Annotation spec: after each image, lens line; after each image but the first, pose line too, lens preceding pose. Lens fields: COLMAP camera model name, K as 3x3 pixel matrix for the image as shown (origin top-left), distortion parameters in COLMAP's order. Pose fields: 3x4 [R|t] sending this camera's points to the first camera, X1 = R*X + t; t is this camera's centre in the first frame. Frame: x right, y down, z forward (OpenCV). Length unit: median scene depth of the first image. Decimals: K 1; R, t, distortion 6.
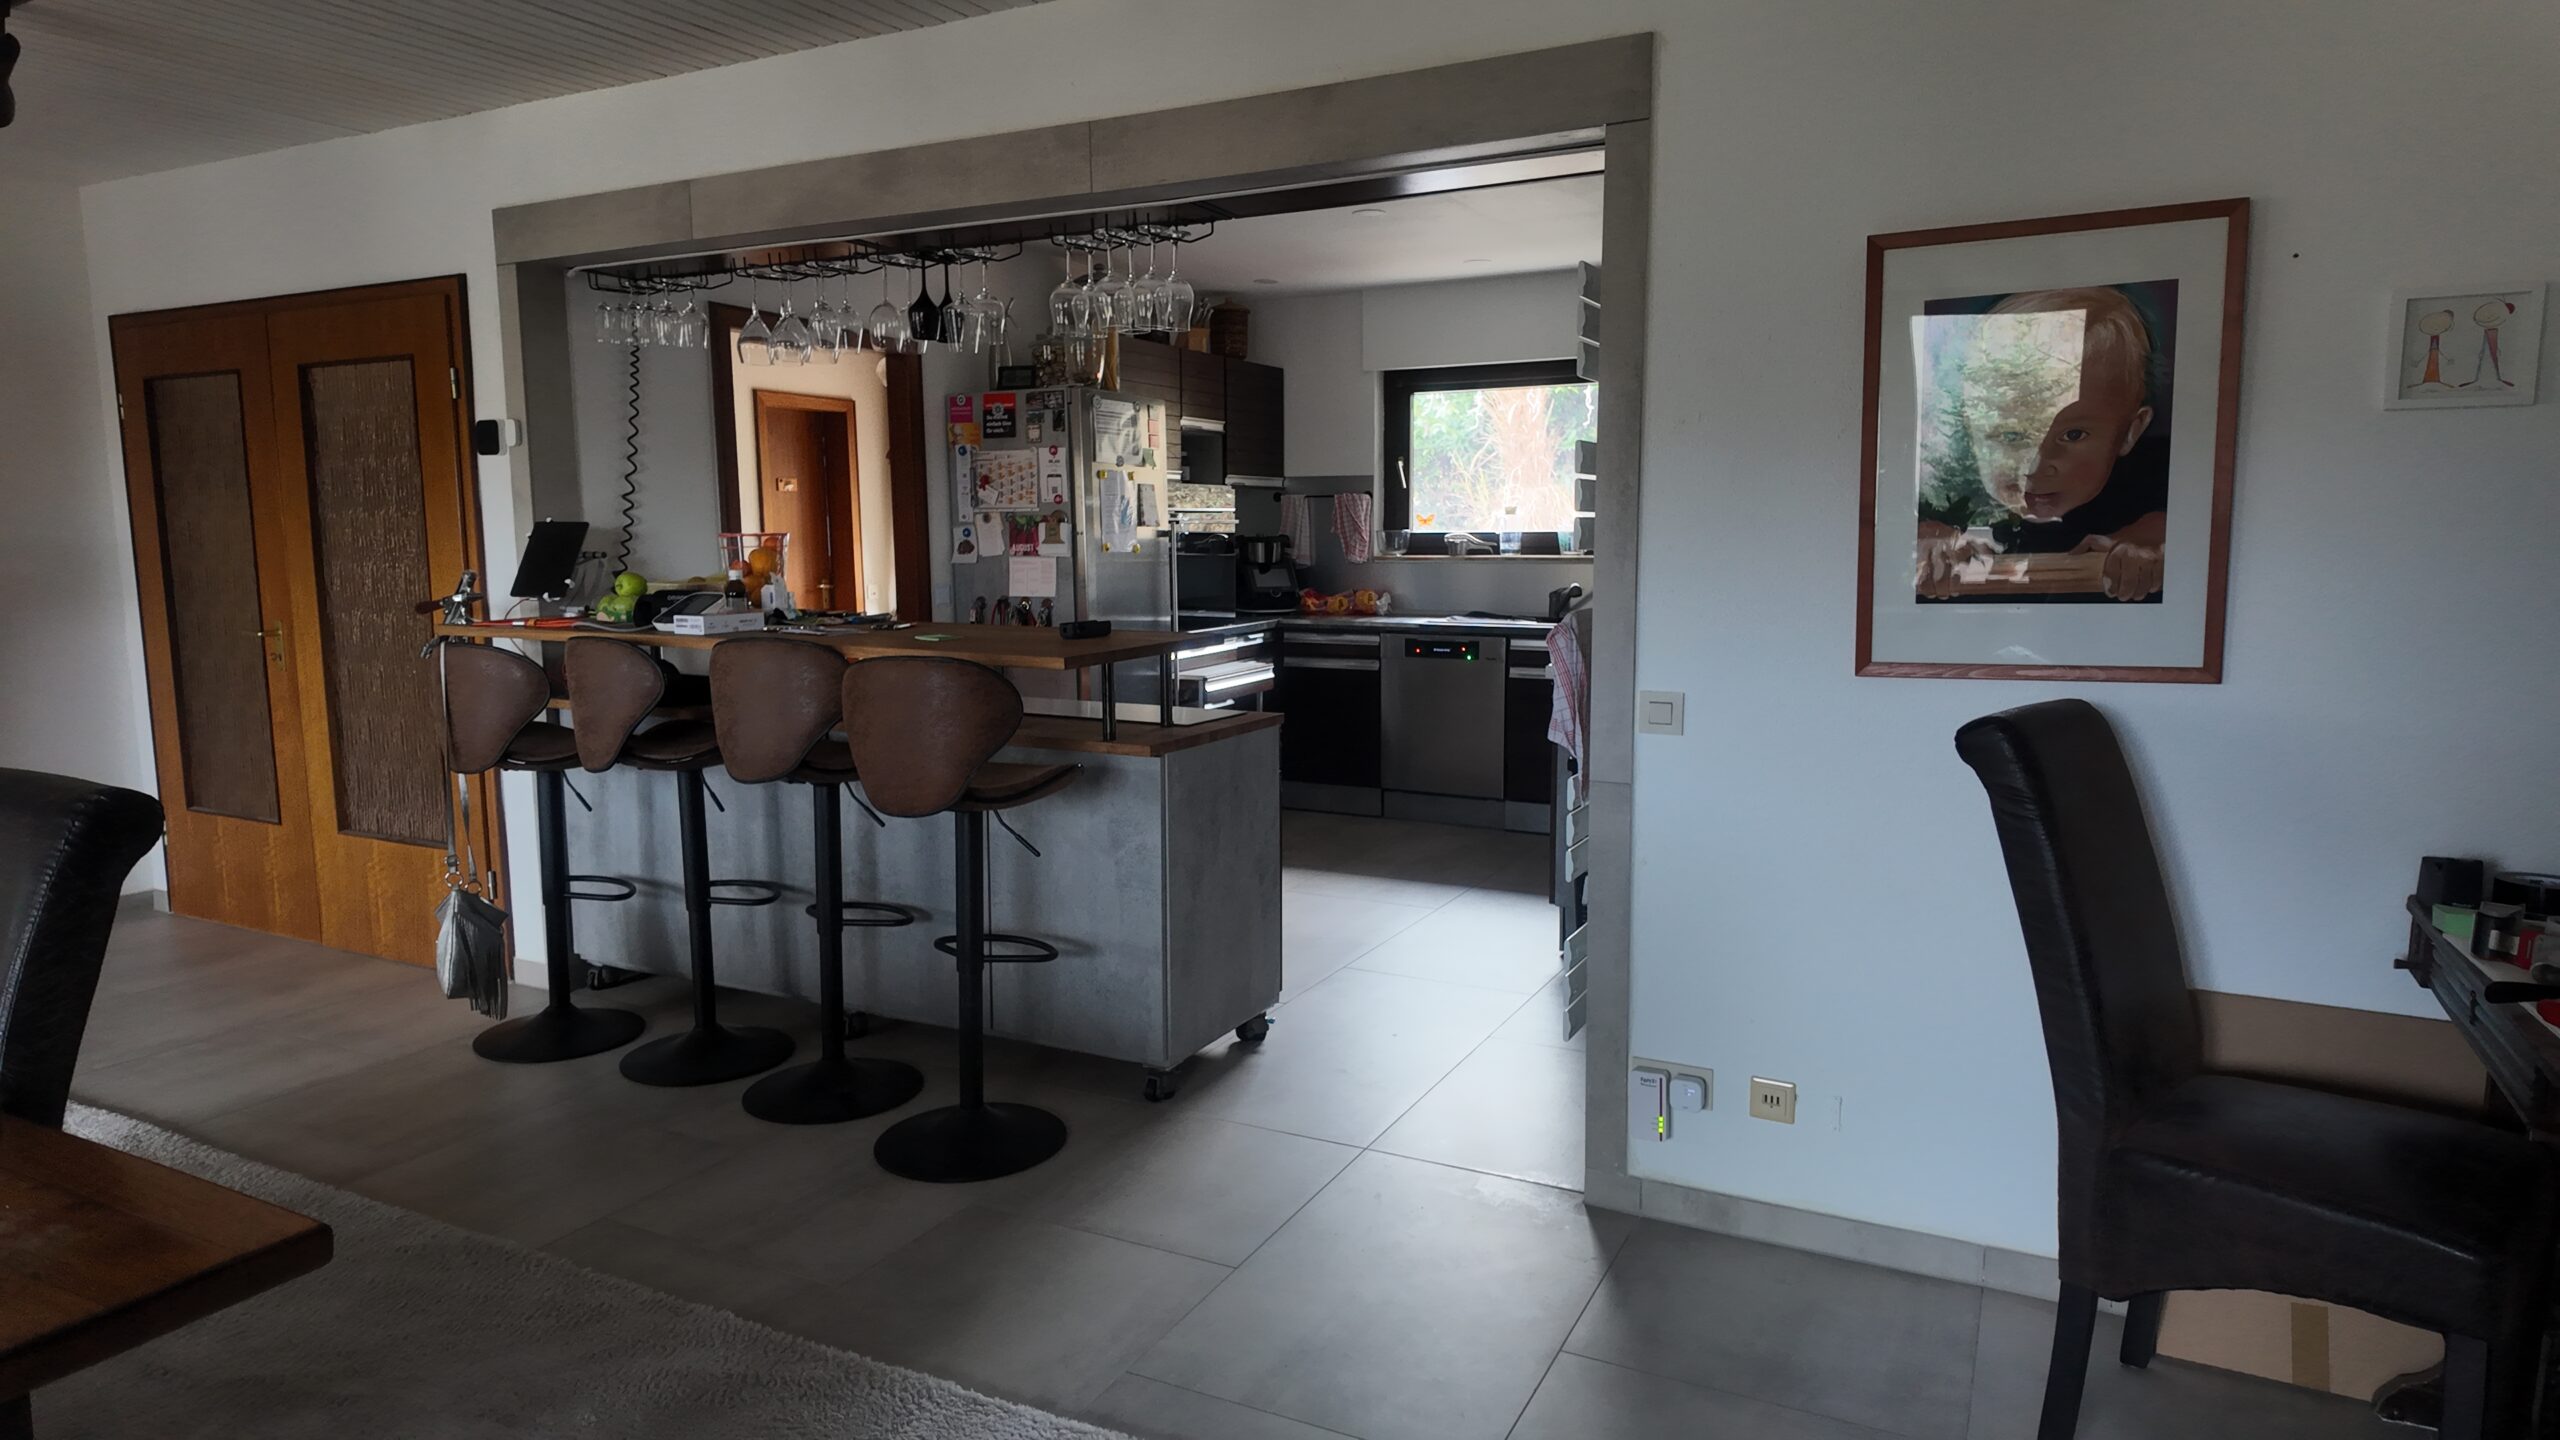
lens RADIAL K [[1521.6, 0, 1293.3], [0, 1521.6, 726.8], [0, 0, 1]] dist [0.039106, -0.011194]
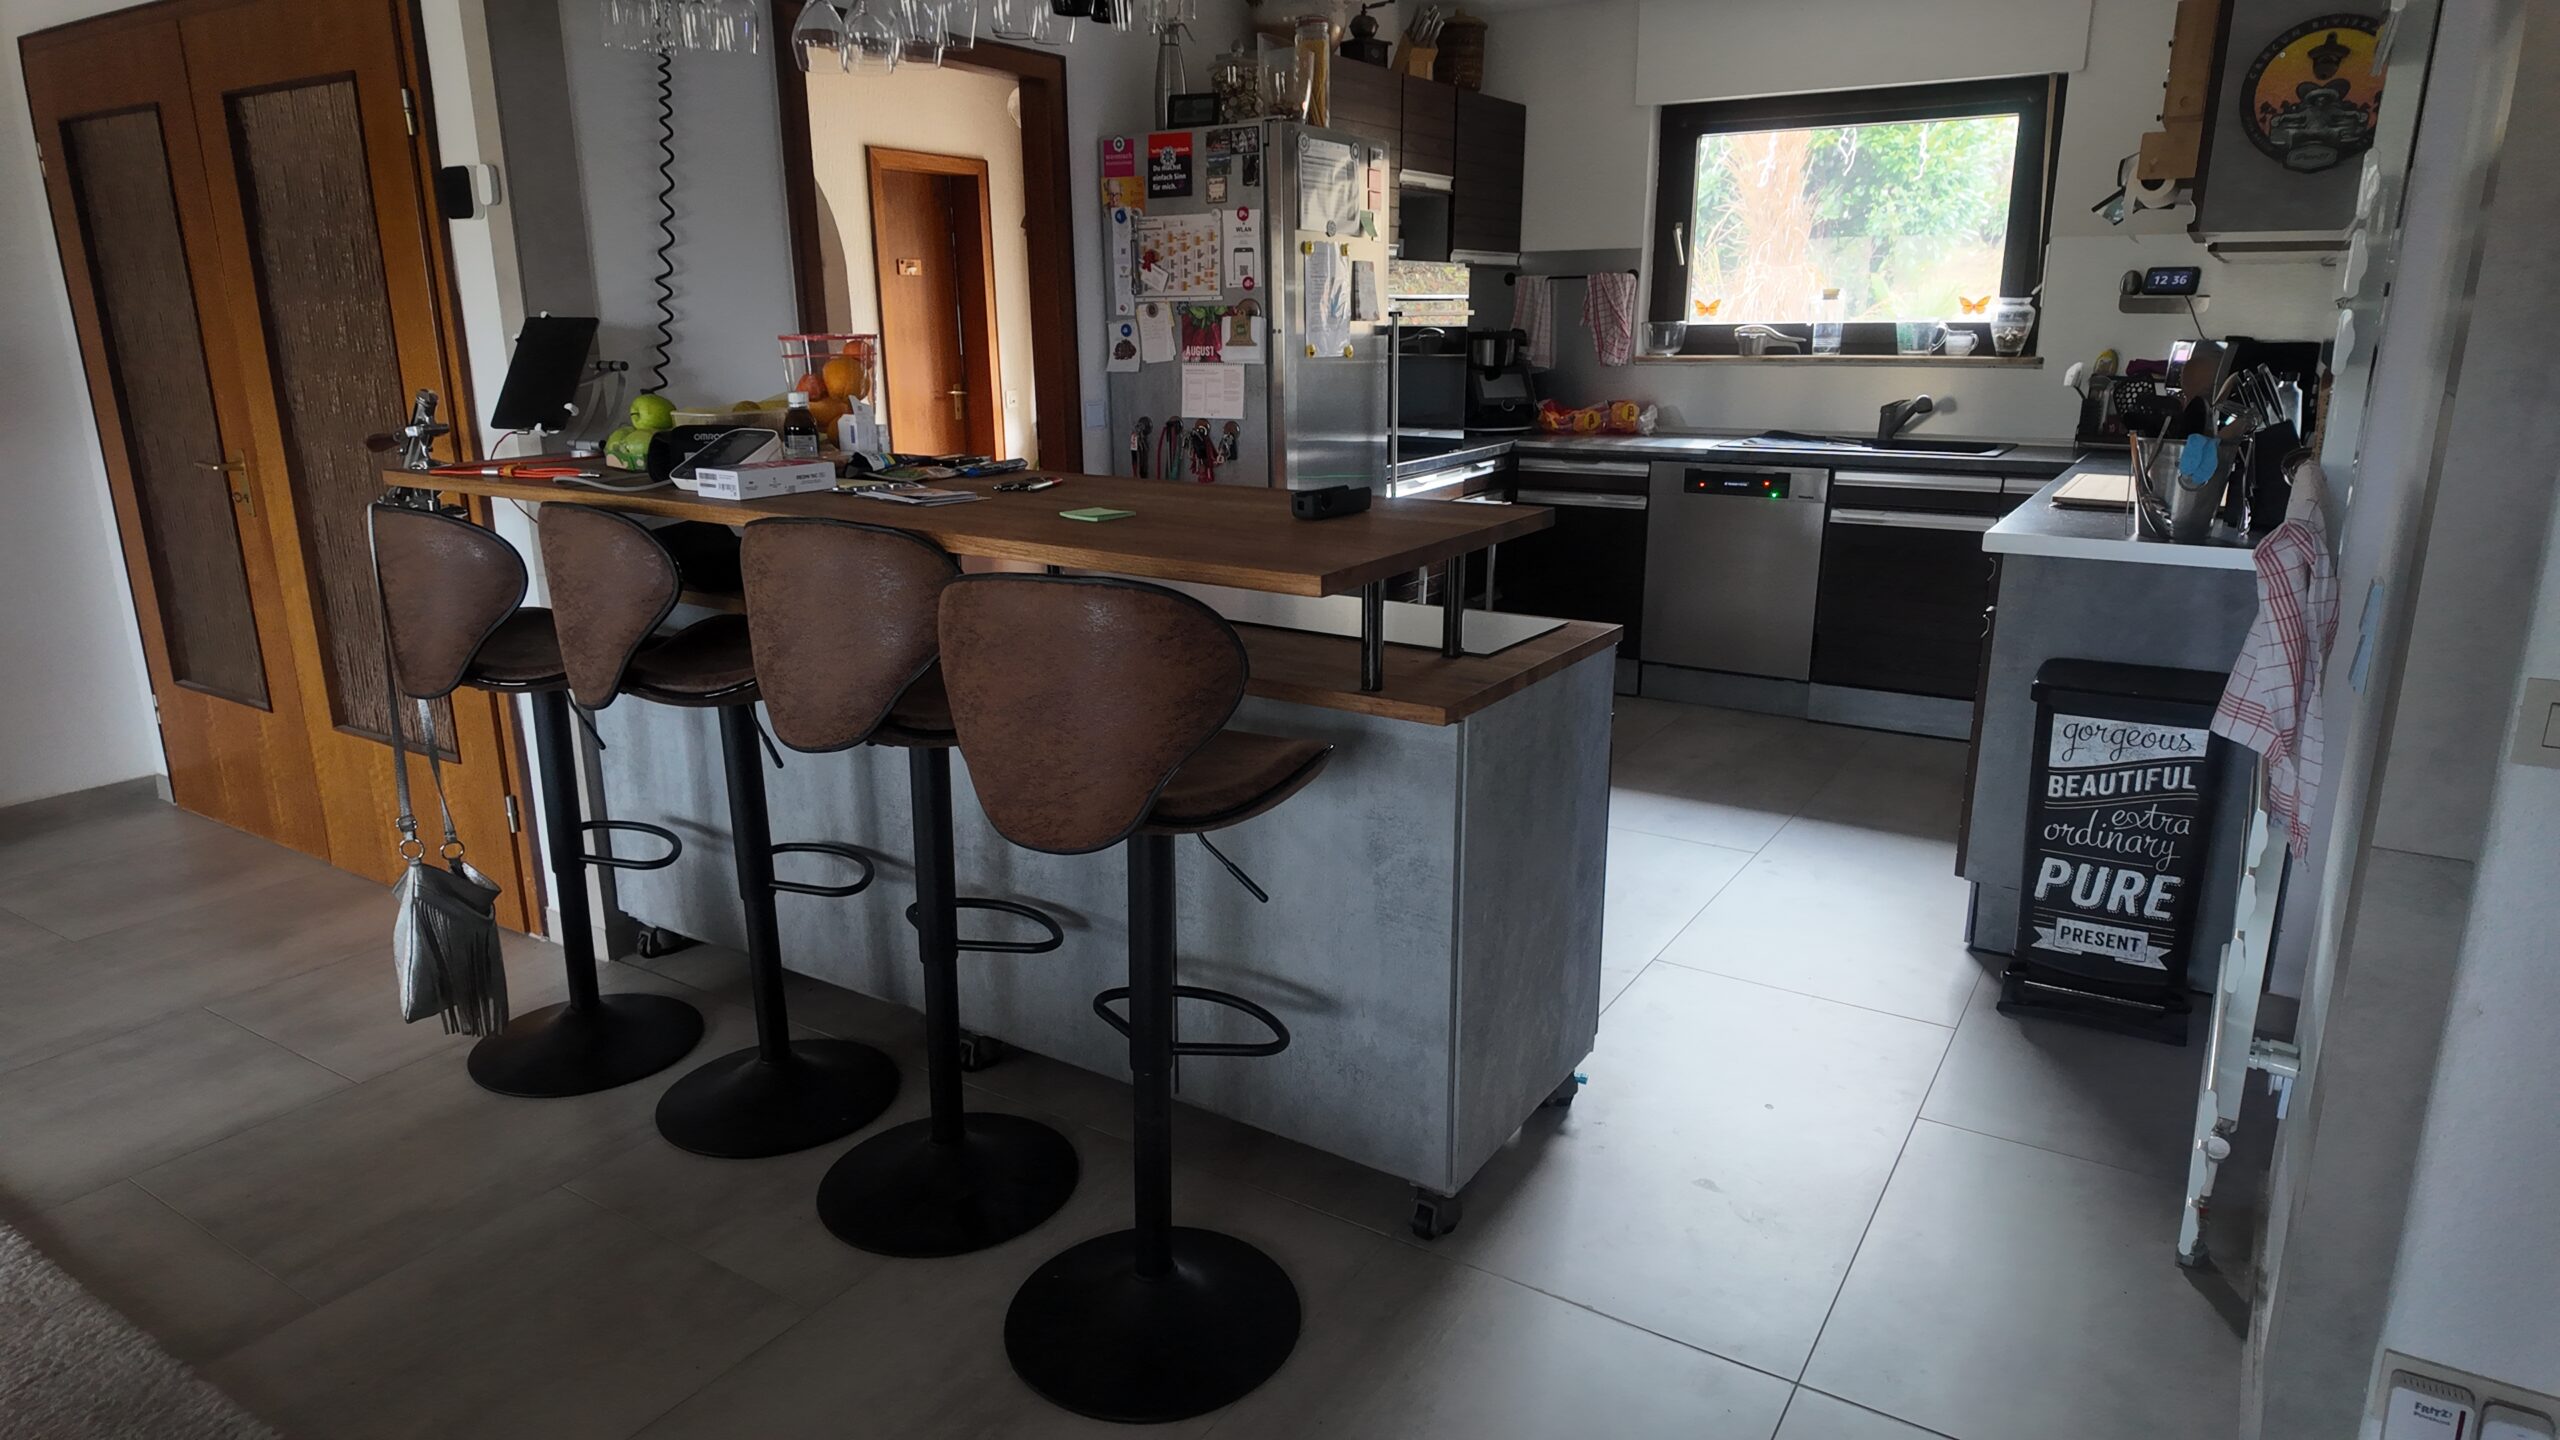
lens RADIAL K [[1521.6, 0, 1281.0], [0, 1521.6, 724.2], [0, 0, 1]] dist [0.039106, -0.011194]
pose [[0.994878, 0.025210, -0.097886, -0.079577], [-0.011987, 0.990991, 0.133394, -0.047835], [0.100367, -0.131537, 0.986217, 0.321418]]
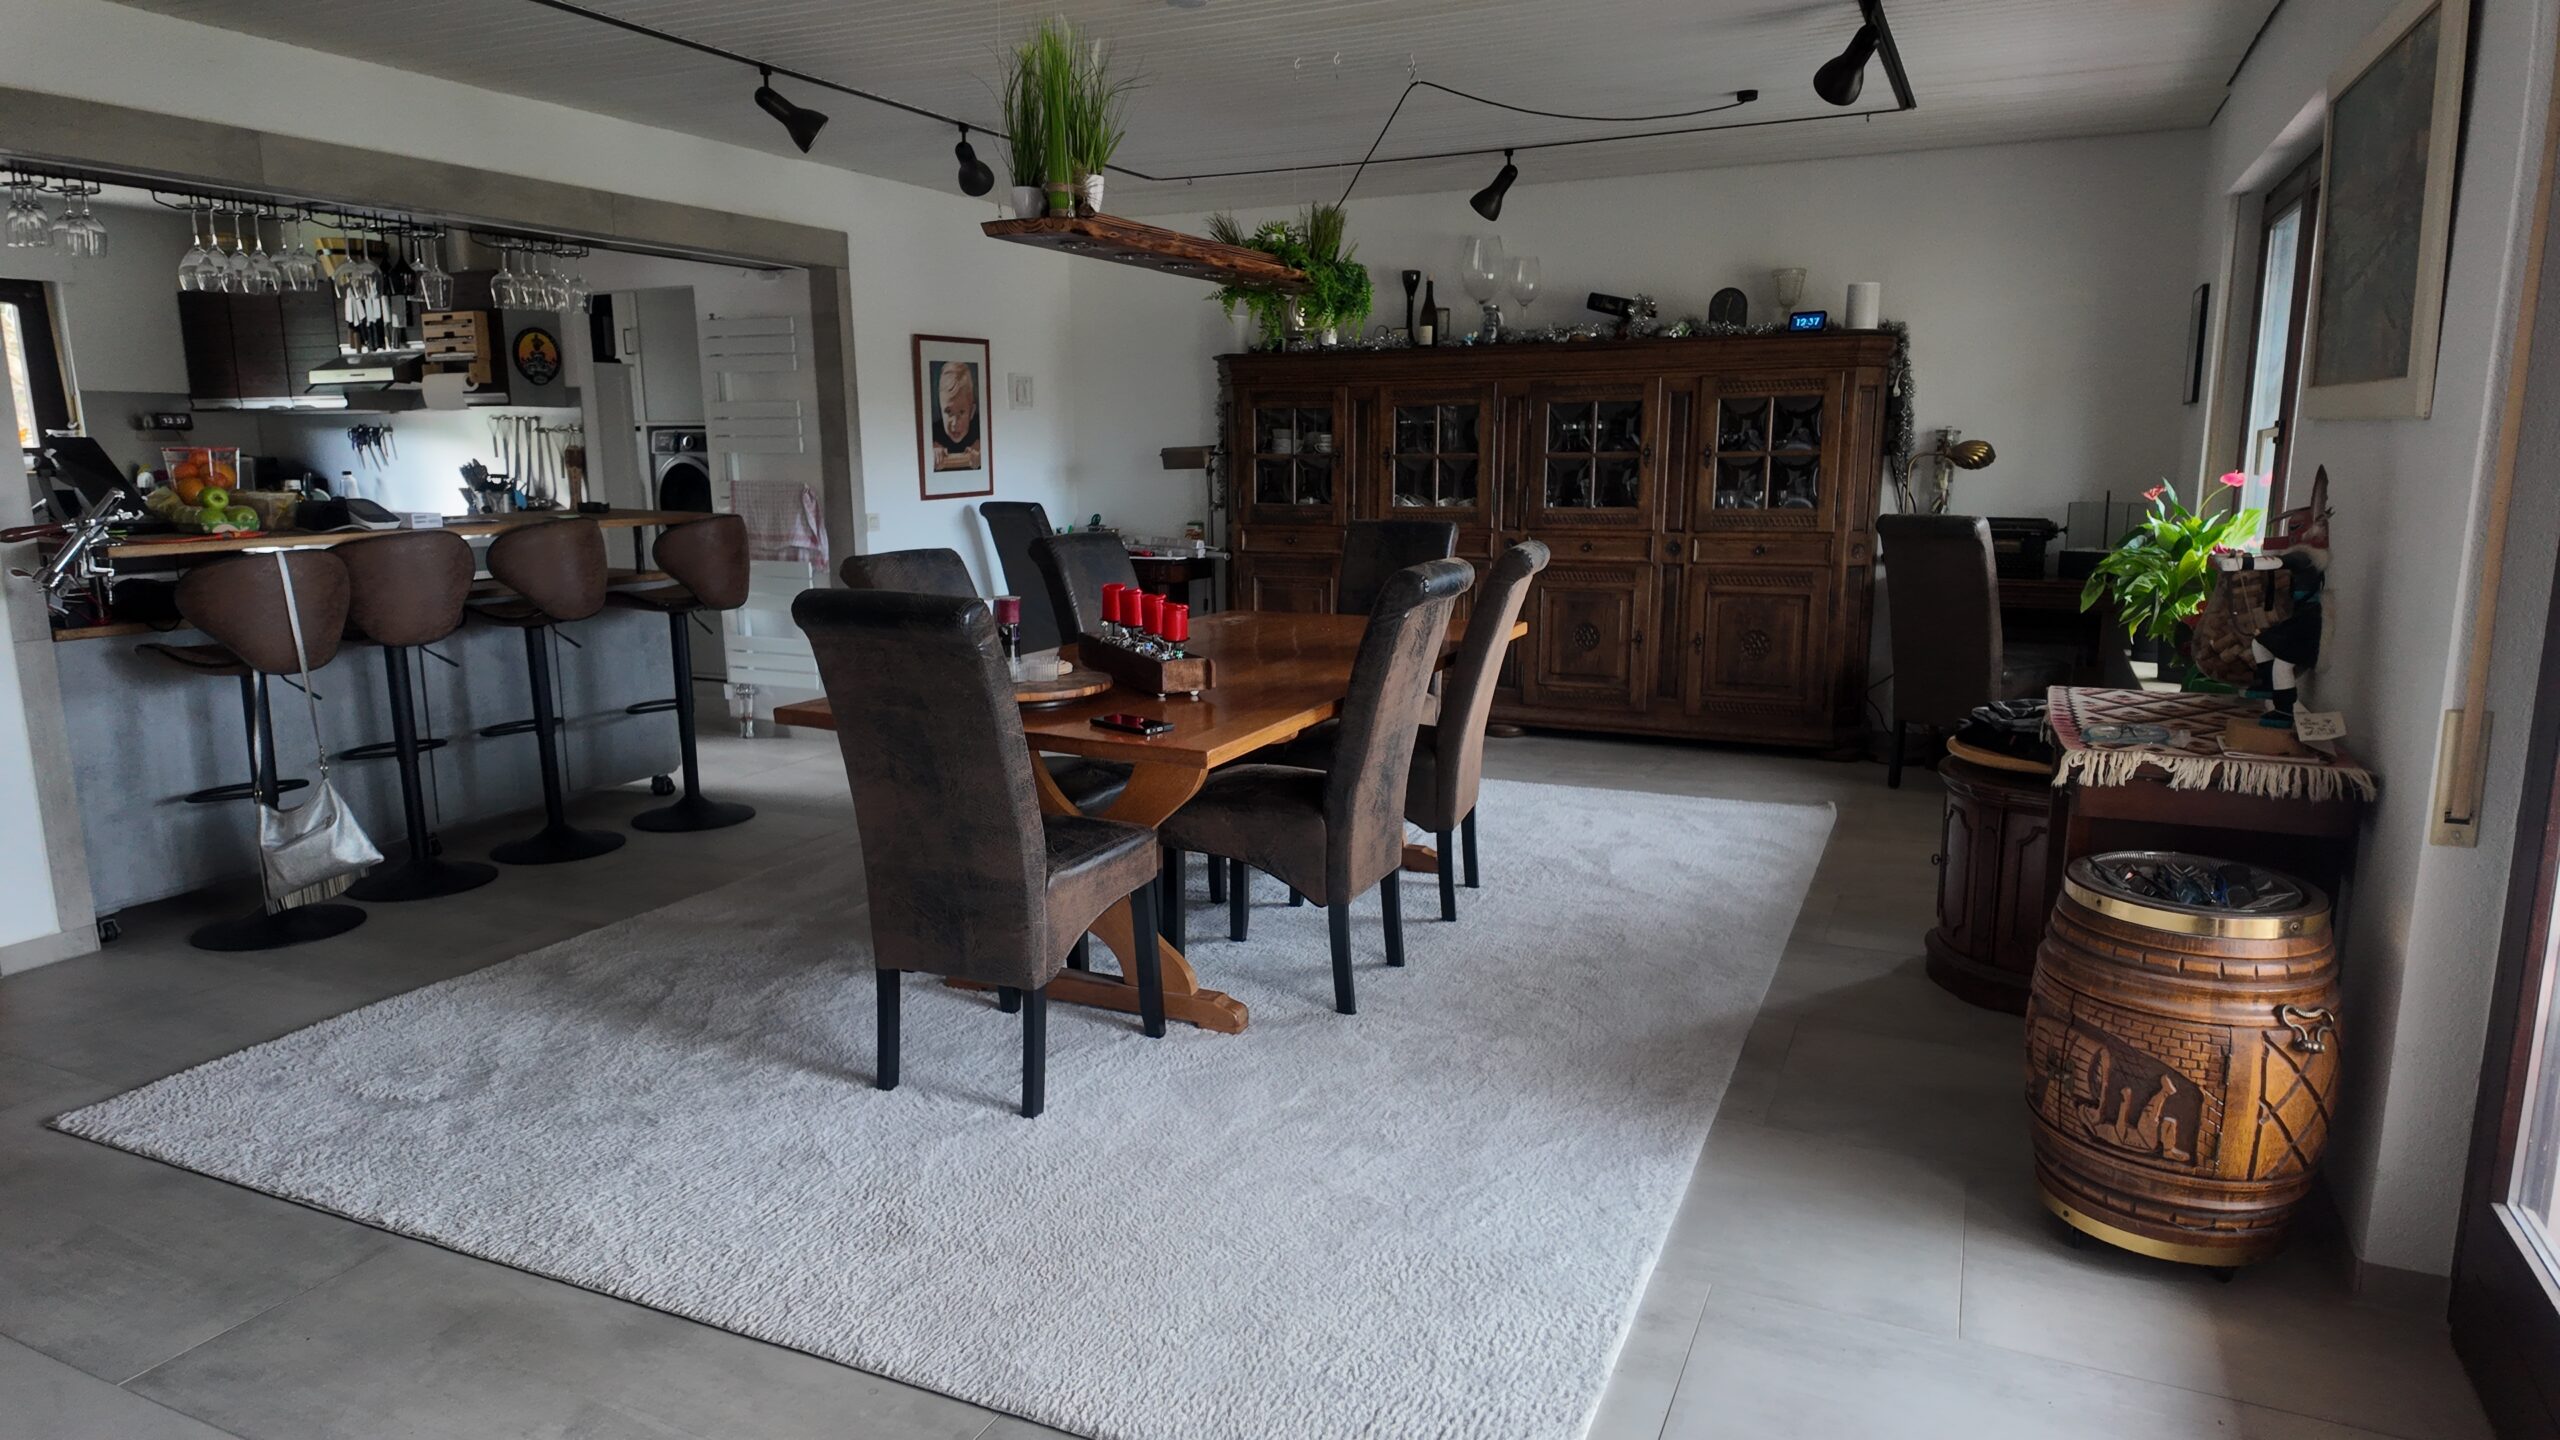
lens RADIAL K [[1521.6, 0, 1287.1], [0, 1521.6, 716.1], [0, 0, 1]] dist [0.039106, -0.011194]
pose [[-0.032708, -0.178594, 0.983379, -1.450764], [0.127277, 0.975151, 0.181333, -0.043252], [-0.991328, 0.131093, -0.009165, 0.287793]]
